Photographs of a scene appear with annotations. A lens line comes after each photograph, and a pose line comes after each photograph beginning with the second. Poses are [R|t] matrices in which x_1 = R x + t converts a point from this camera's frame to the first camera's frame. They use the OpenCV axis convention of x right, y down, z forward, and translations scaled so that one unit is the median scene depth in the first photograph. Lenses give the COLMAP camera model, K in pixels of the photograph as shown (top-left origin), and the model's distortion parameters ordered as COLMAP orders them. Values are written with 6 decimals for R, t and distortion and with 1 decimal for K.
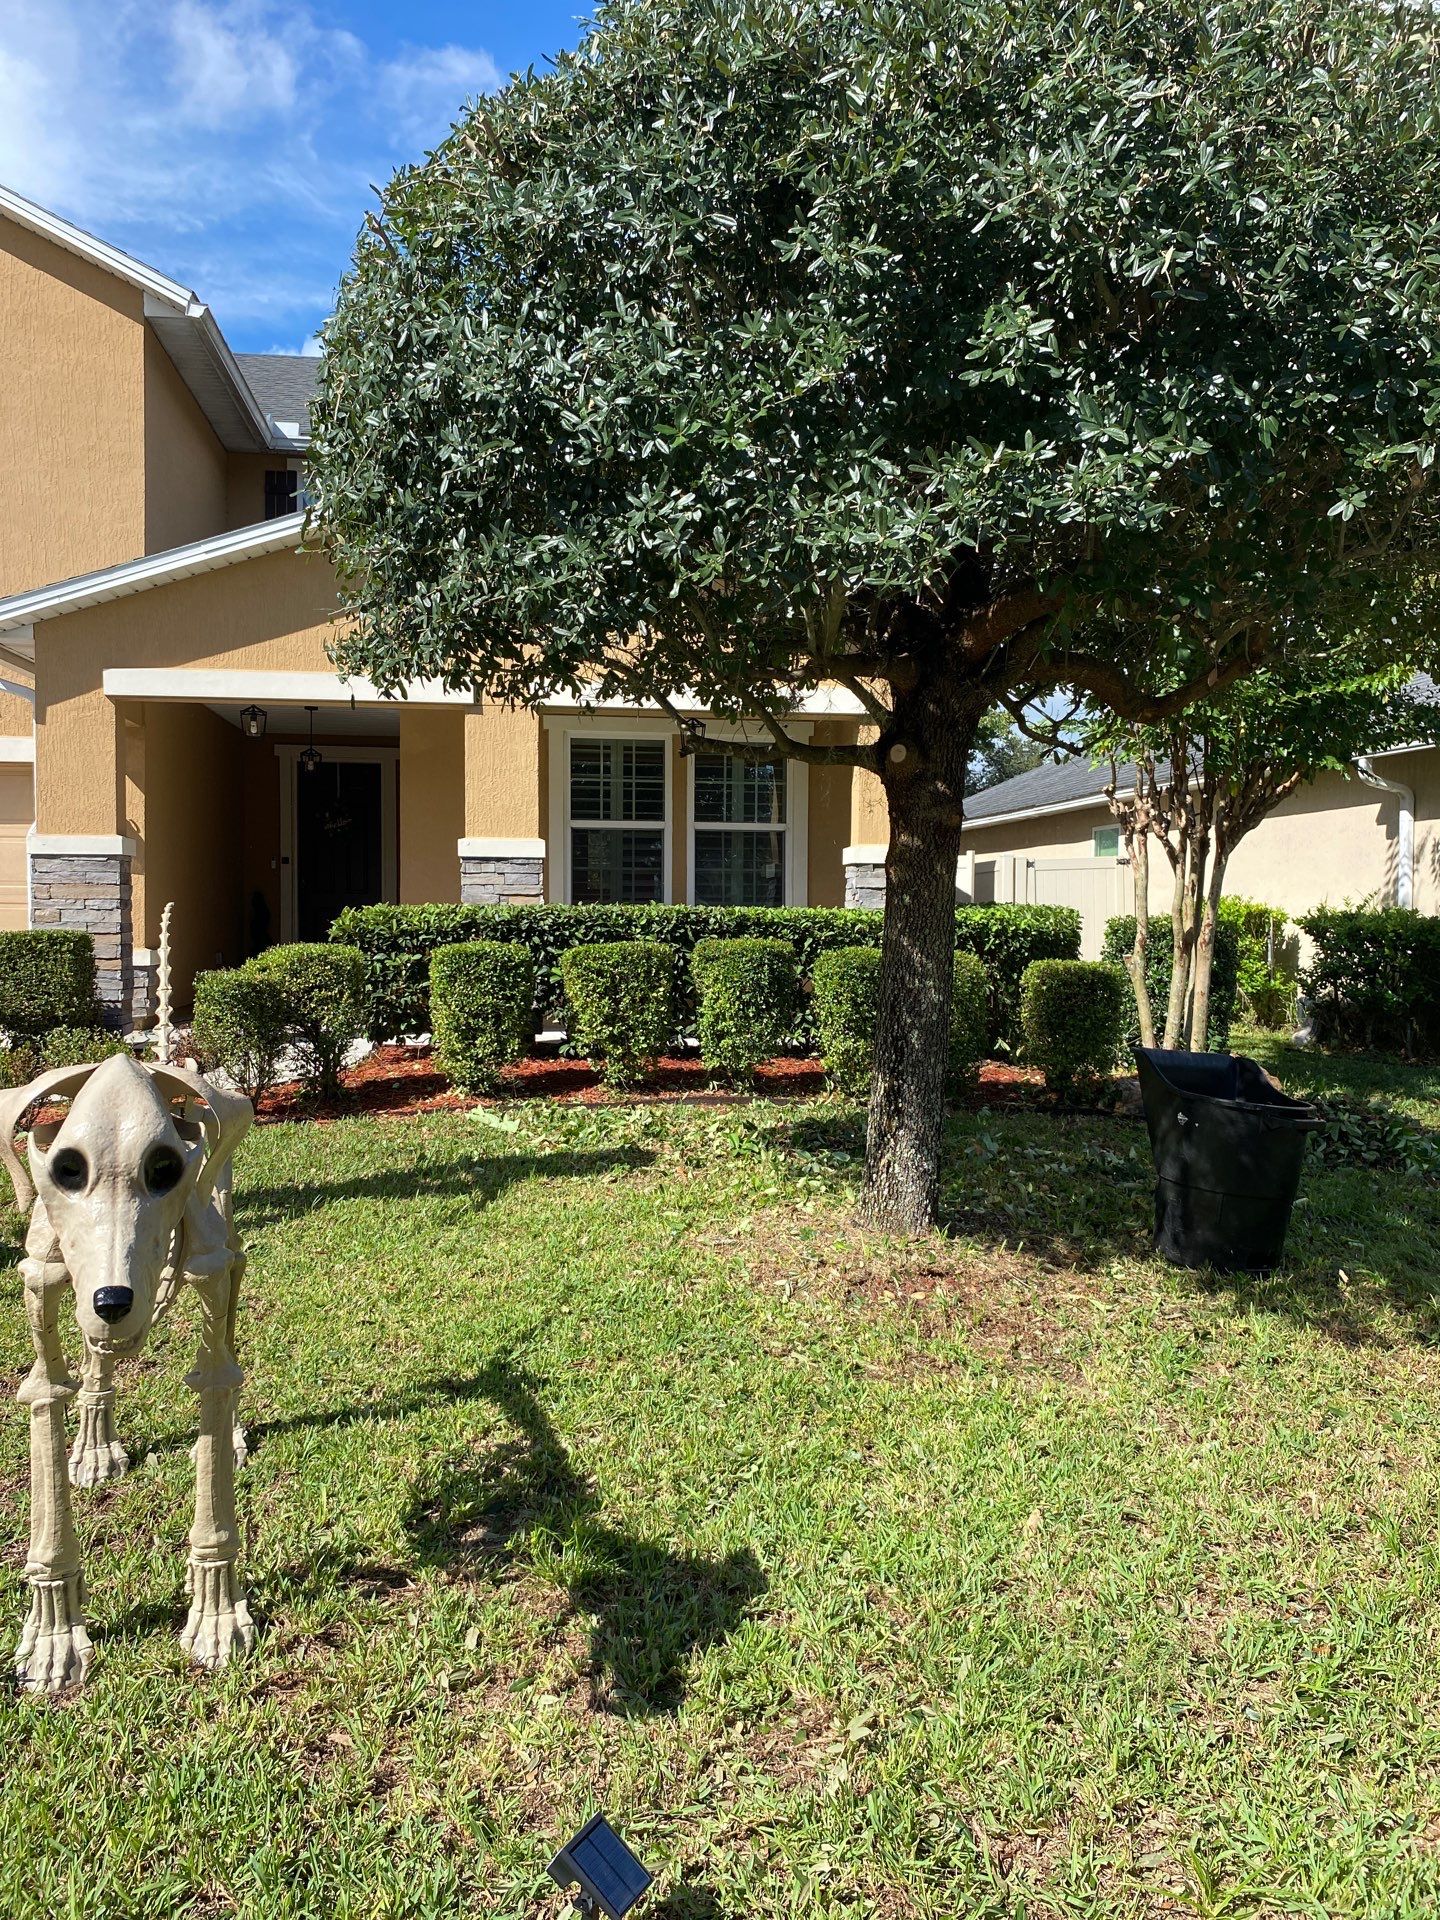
lens RADIAL K [[1447.9, 0, 720.5], [0, 1447.9, 952.5], [0, 0, 1]] dist [0.017825, -0.022126]
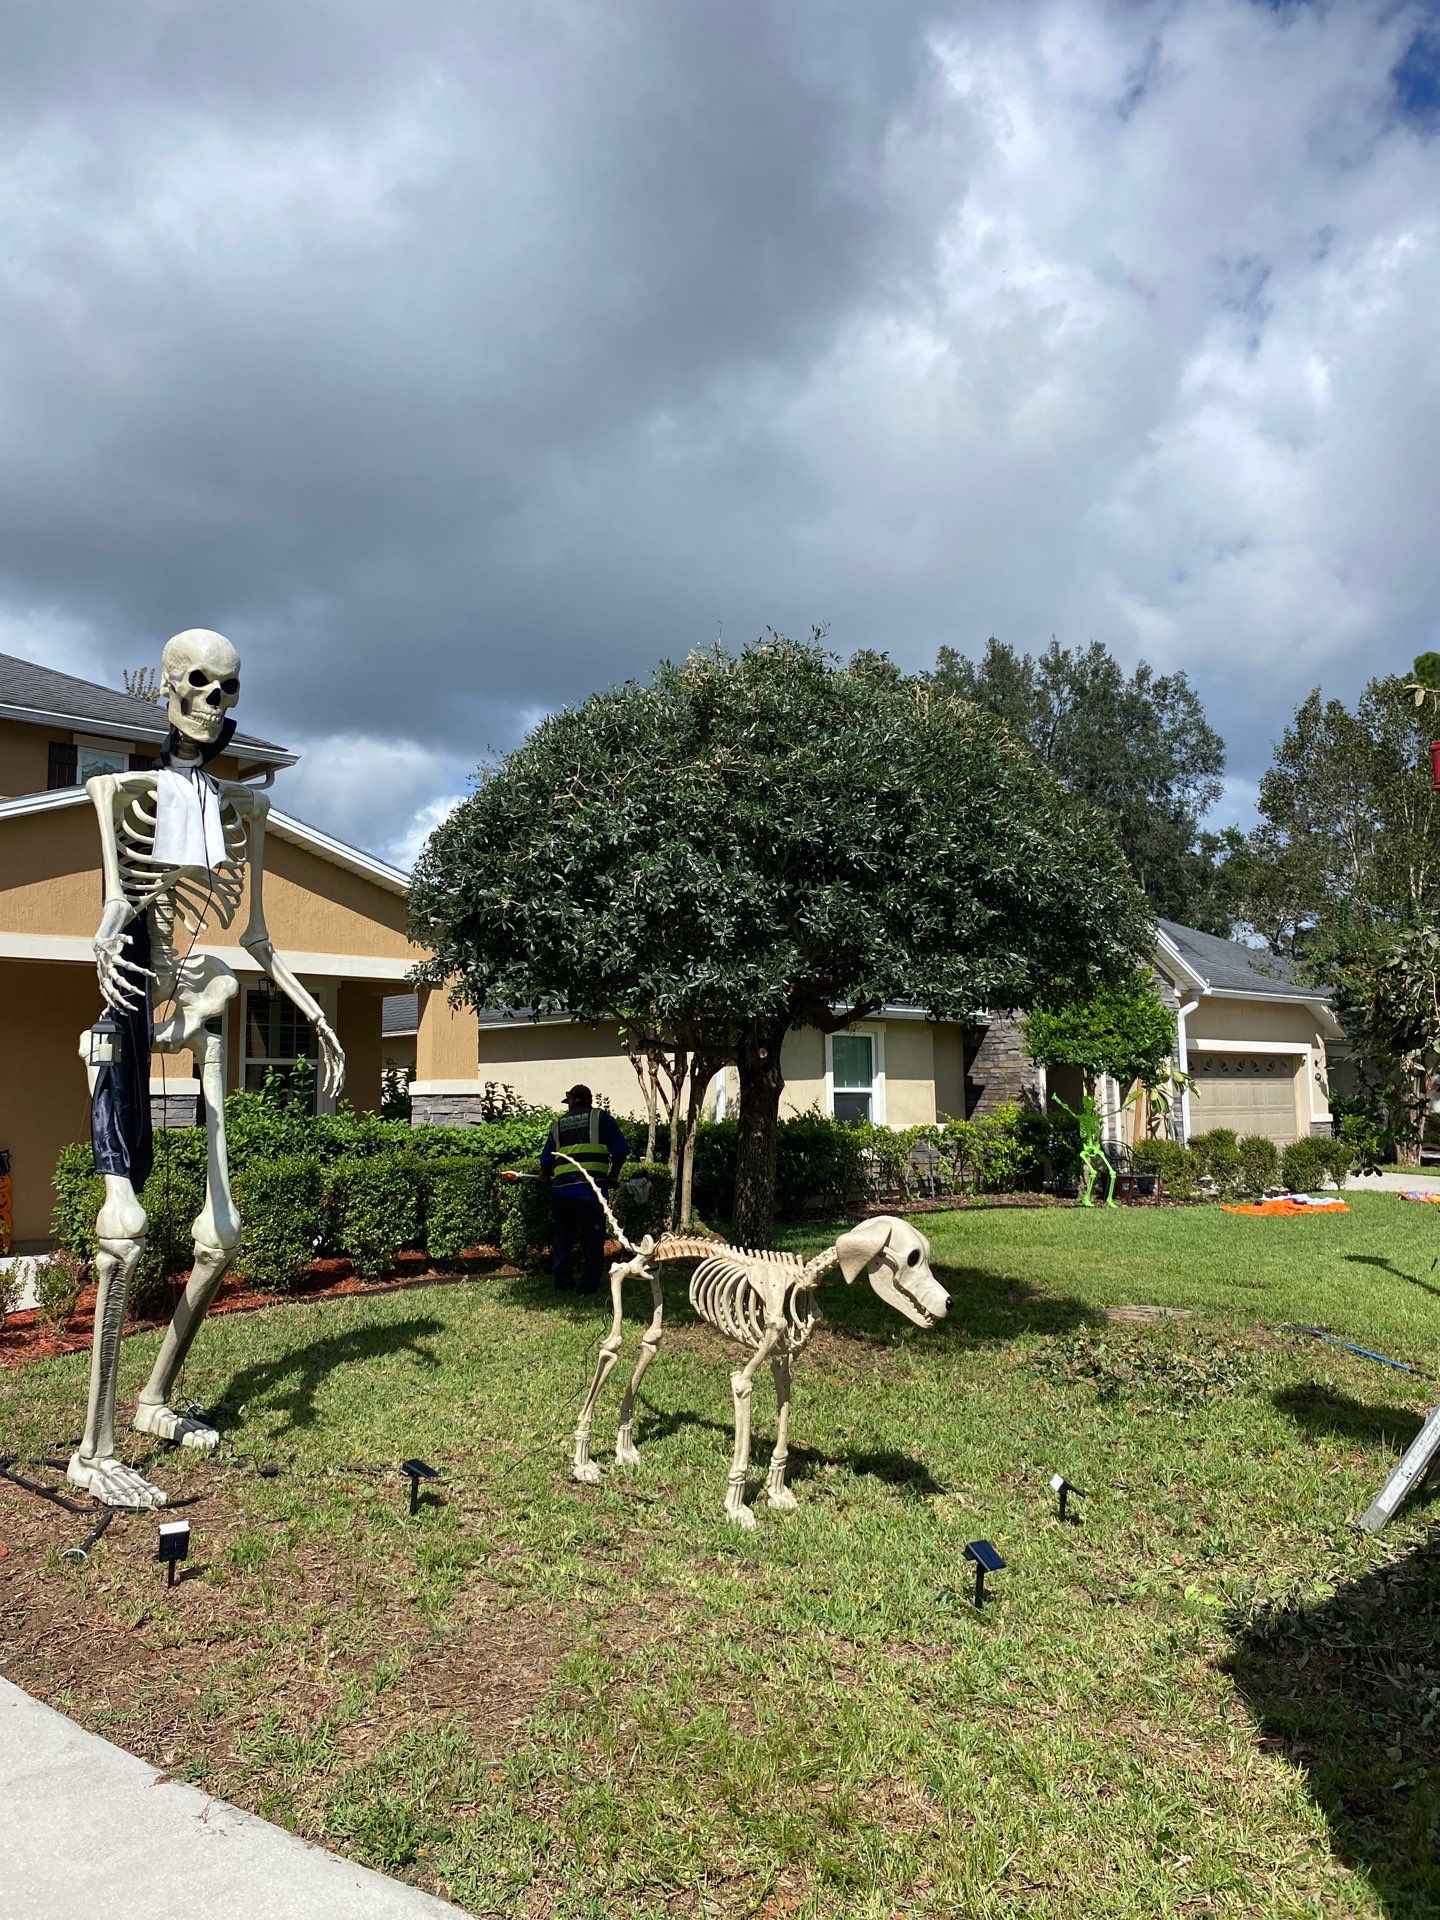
lens RADIAL K [[1447.9, 0, 720.5], [0, 1447.9, 952.5], [0, 0, 1]] dist [0.017825, -0.022126]
pose [[0.807712, 0.047327, 0.587674, -0.503699], [0.032113, 0.991762, -0.124007, -0.020442], [-0.588701, 0.119034, 0.799538, -0.224653]]
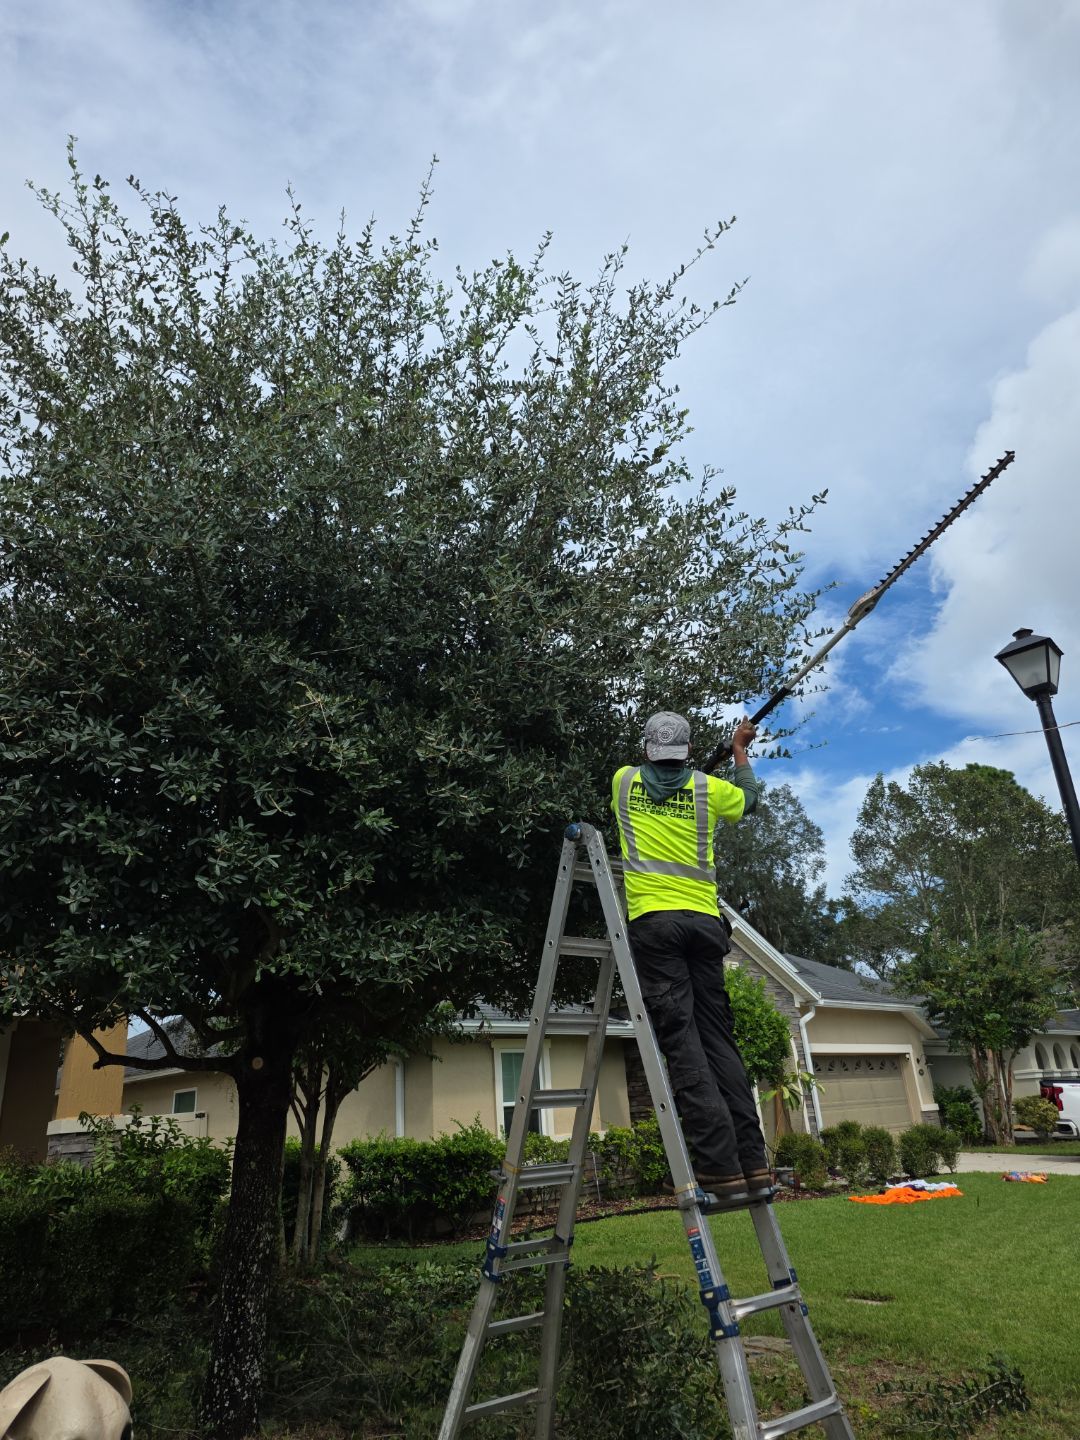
lens RADIAL K [[939.3, 0, 540.0], [0, 939.3, 720.0], [0, 0, 1]] dist [0.106996, -0.111322]
pose [[0.793872, 0.180089, 0.580805, -0.155047], [0.087027, 0.911658, -0.401629, -0.017423], [-0.601825, 0.369388, 0.708068, -0.042941]]
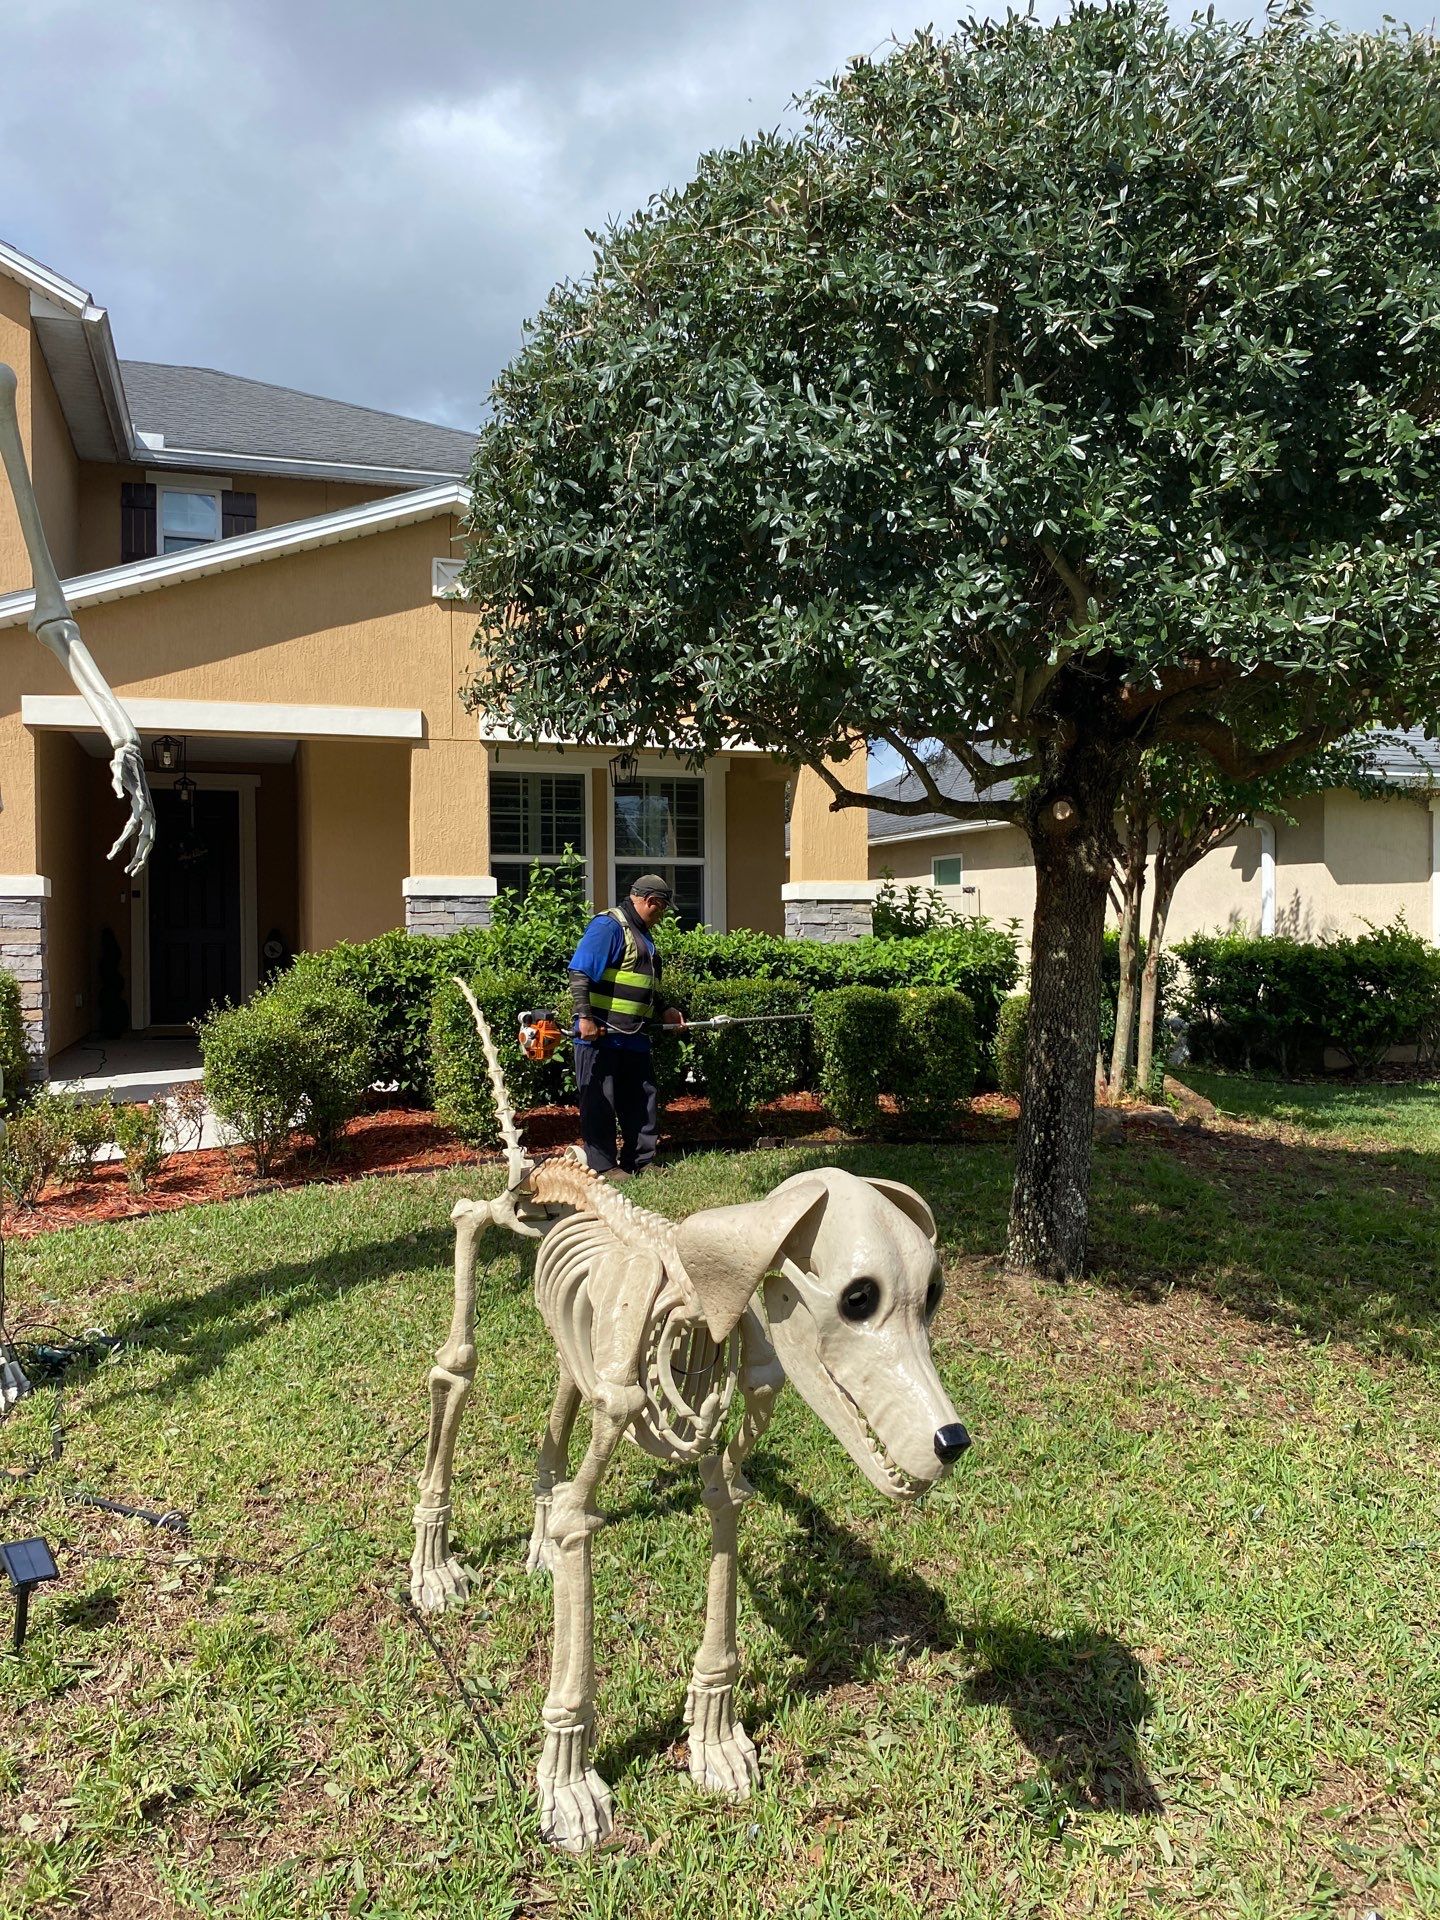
lens RADIAL K [[1447.9, 0, 720.5], [0, 1447.9, 952.5], [0, 0, 1]] dist [0.017825, -0.022126]
pose [[0.985795, -0.012203, 0.167512, -0.142998], [0.014526, 0.999814, -0.012651, -0.013848], [-0.167326, 0.014904, 0.985789, 0.016333]]
